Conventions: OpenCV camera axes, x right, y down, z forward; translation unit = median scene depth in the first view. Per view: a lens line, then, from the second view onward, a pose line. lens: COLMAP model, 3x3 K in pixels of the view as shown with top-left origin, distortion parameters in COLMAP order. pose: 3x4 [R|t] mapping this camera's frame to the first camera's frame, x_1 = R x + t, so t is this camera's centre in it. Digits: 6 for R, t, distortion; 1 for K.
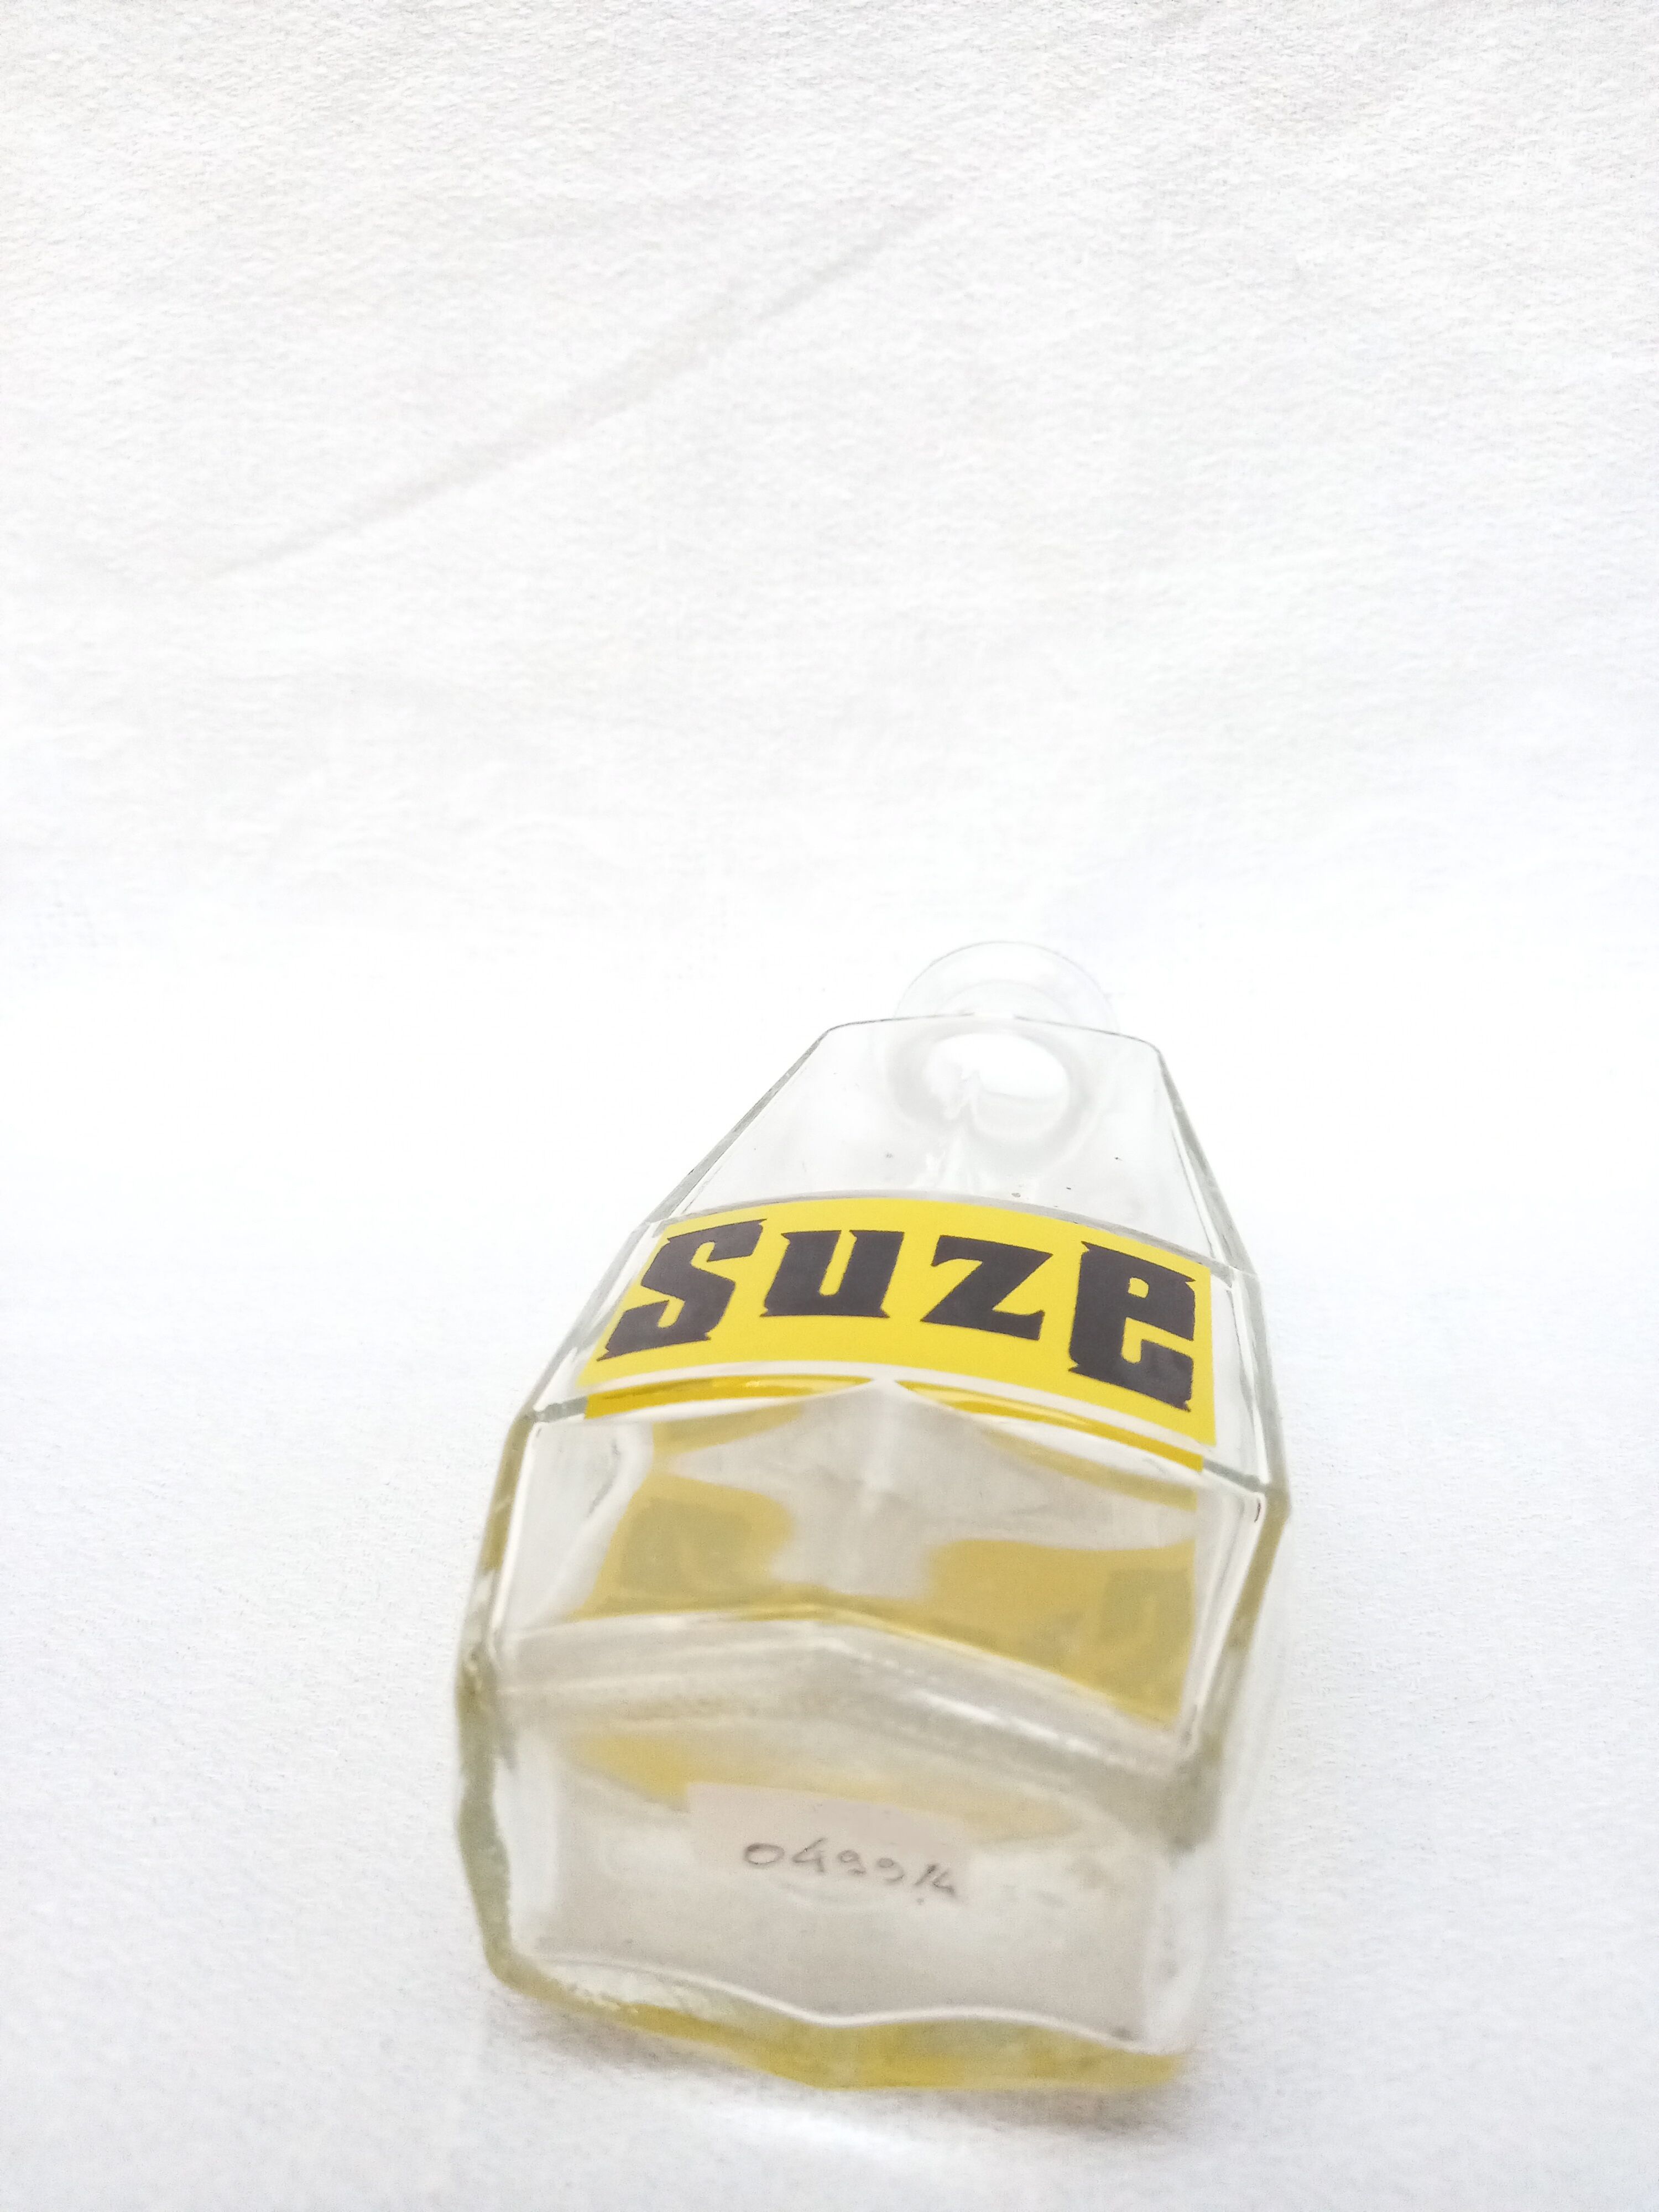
lens RADIAL K [[1708.6, 0, 829.5], [0, 1708.6, 1106.0], [0, 0, 1]] dist [-0.005428, -0.004300]
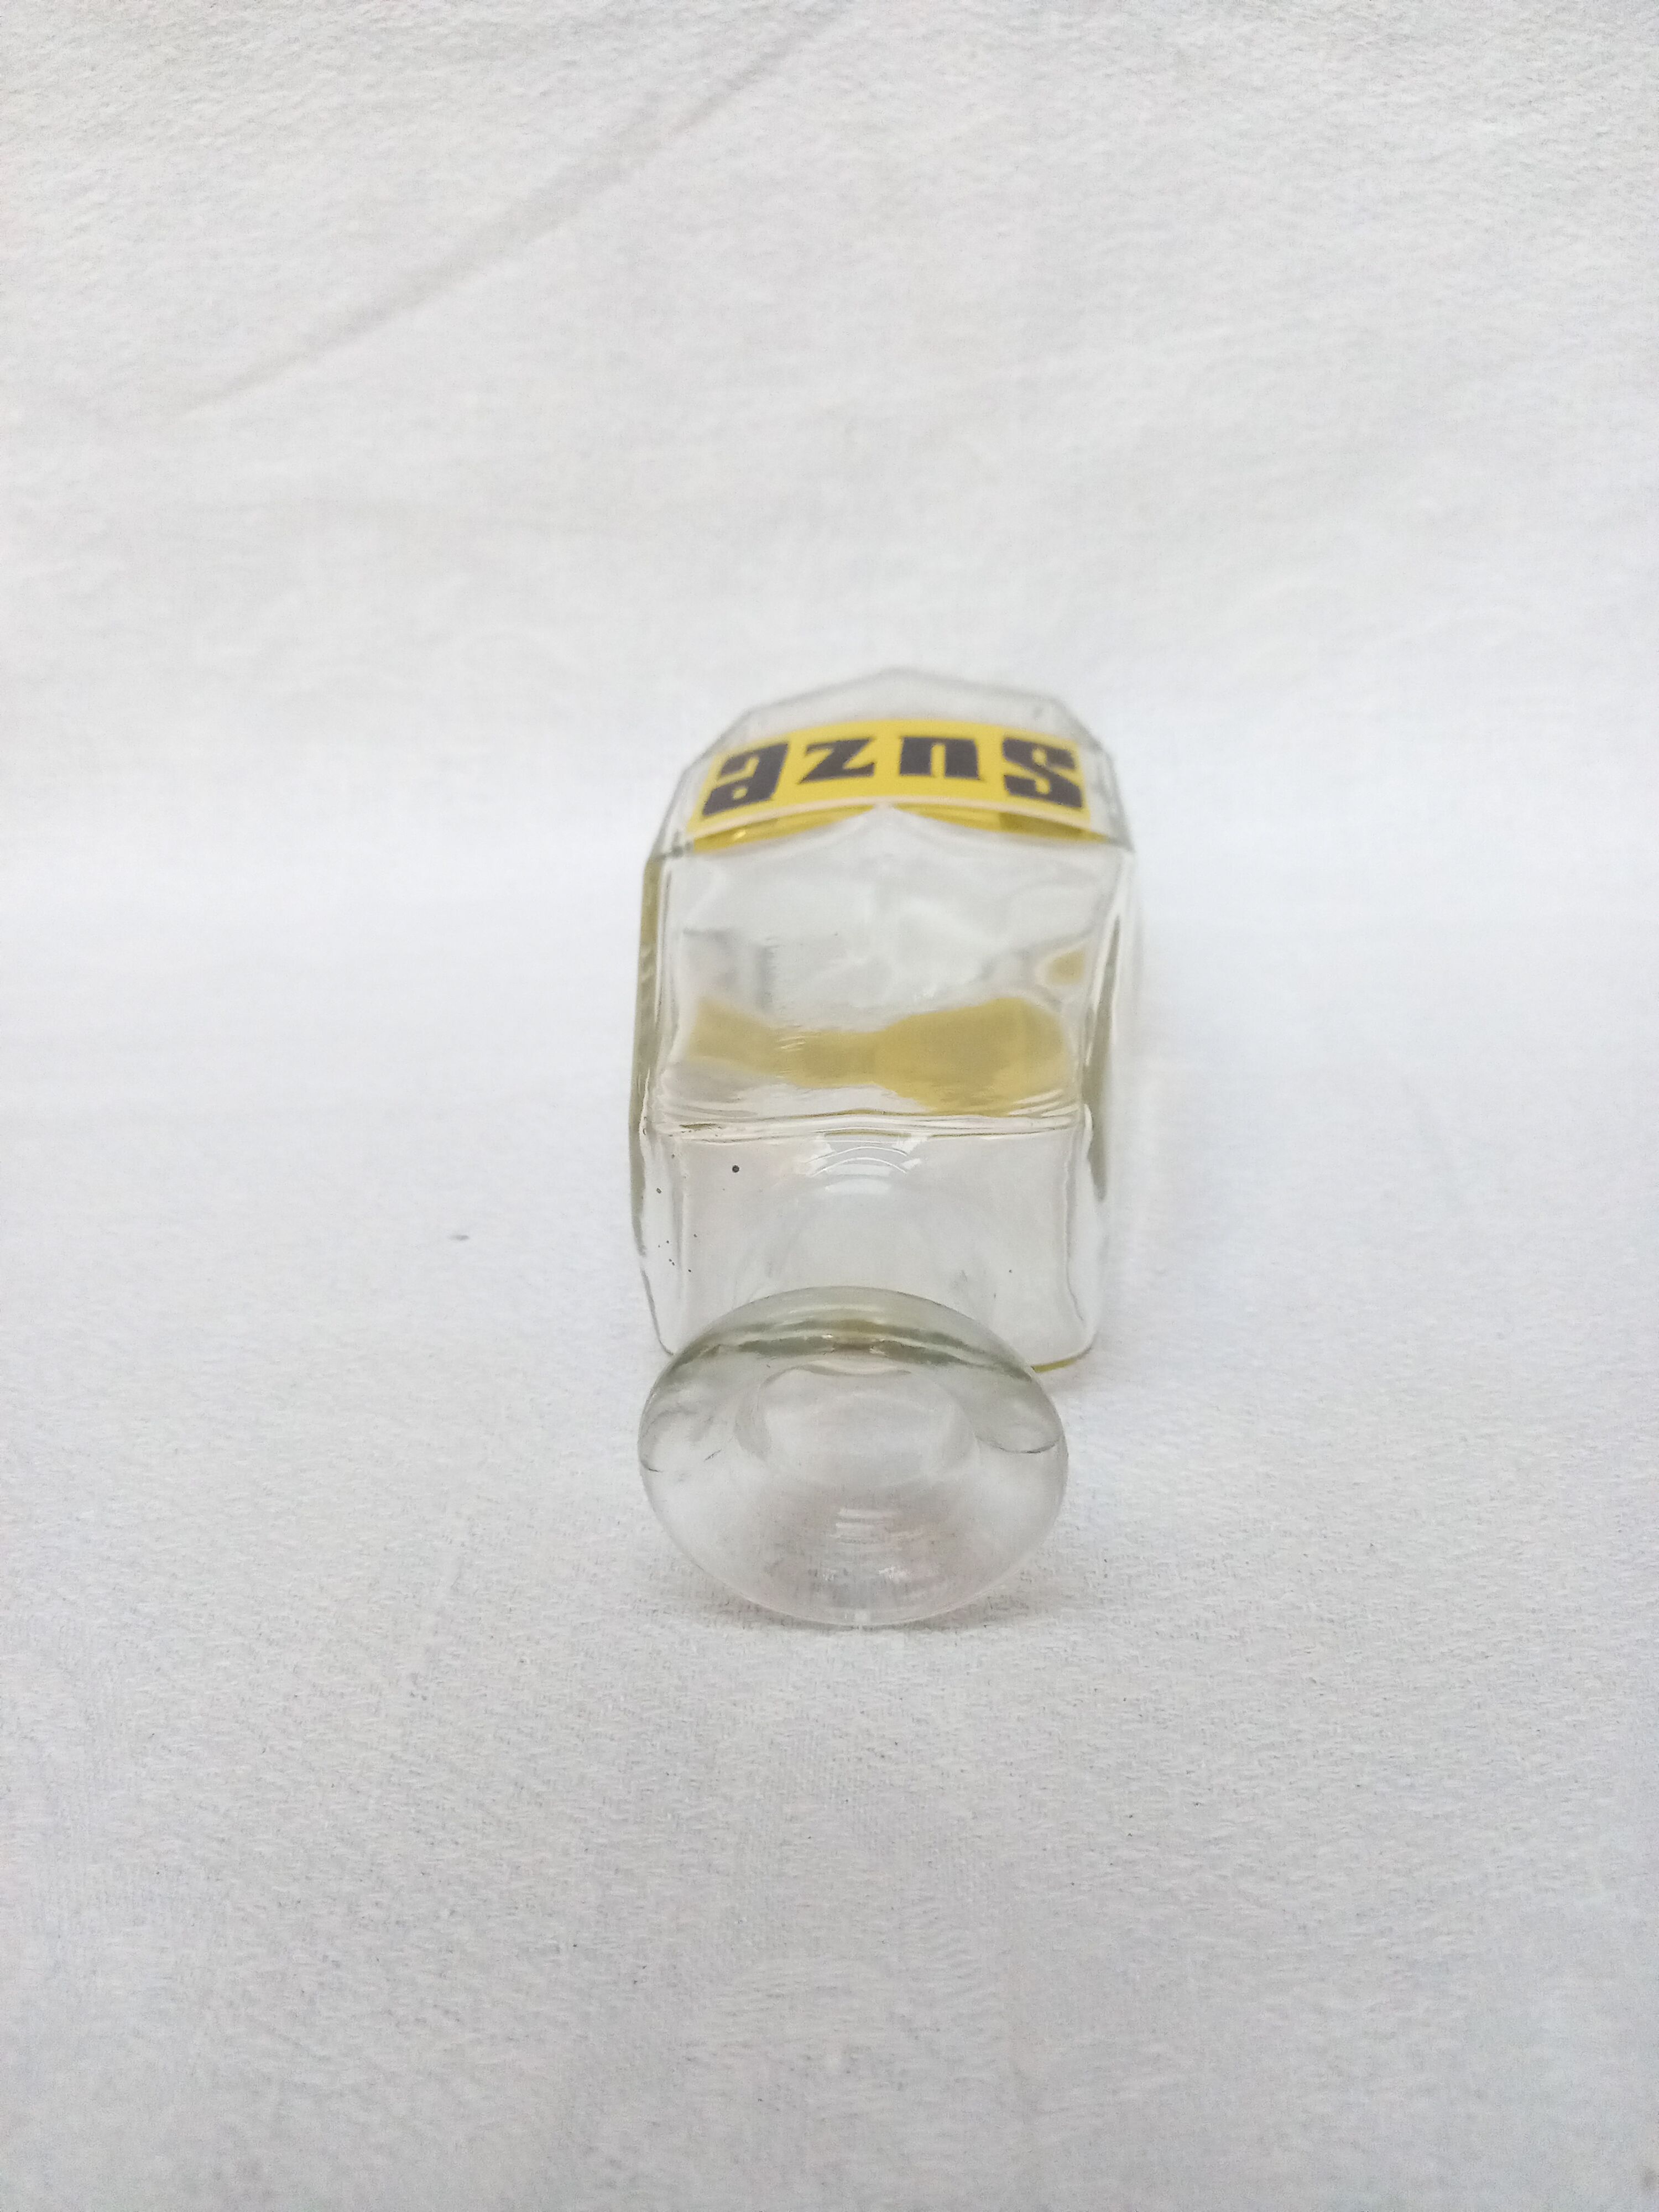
lens RADIAL K [[1718.4, 0, 829.5], [0, 1718.4, 1106.0], [0, 0, 1]] dist [-0.062393, 0.055601]
pose [[0.998928, -0.039858, -0.023538, 0.055093], [0.041314, 0.997030, 0.064992, 0.079381], [0.020877, -0.065894, 0.997608, -0.086870]]
